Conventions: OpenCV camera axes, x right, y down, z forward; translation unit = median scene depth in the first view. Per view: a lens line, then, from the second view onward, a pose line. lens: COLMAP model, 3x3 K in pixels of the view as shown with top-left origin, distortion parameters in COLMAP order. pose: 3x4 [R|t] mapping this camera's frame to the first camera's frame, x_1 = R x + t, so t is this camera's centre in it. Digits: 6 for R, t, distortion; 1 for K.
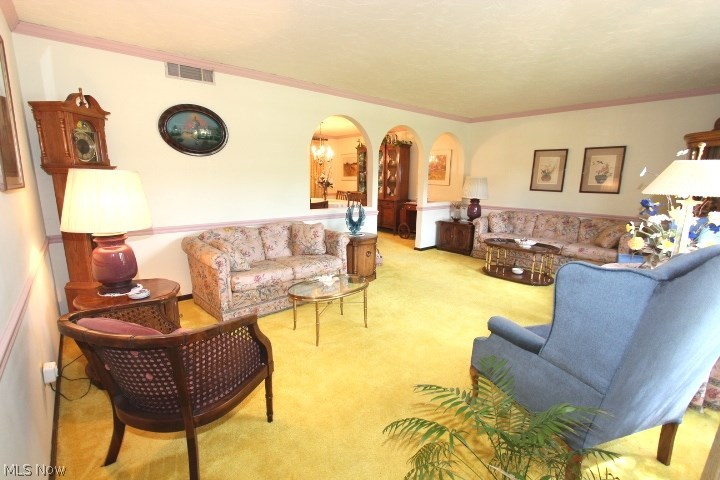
lens RADIAL K [[333.7, 0, 359.9], [0, 333.7, 248.8], [0, 0, 1]] dist [-0.013308, 0.000208]
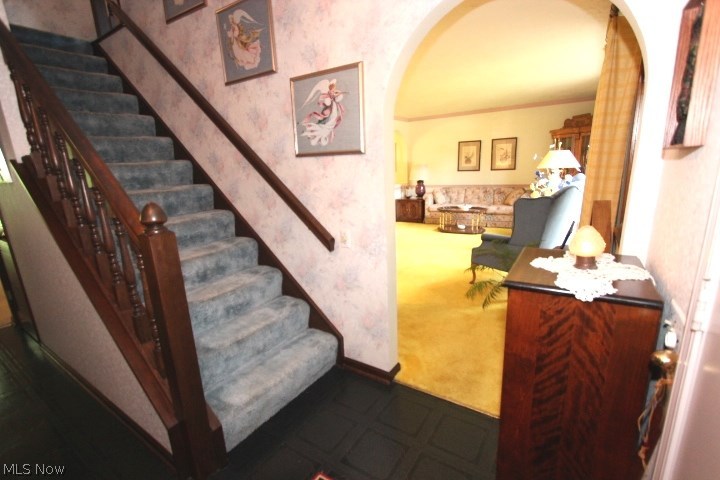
lens RADIAL K [[333.7, 0, 359.9], [0, 333.7, 248.8], [0, 0, 1]] dist [-0.013308, 0.000208]
pose [[0.961629, -0.122324, 0.245574, -0.291924], [0.115266, 0.992405, 0.042970, 0.042638], [-0.248965, -0.013015, 0.968425, -0.273551]]
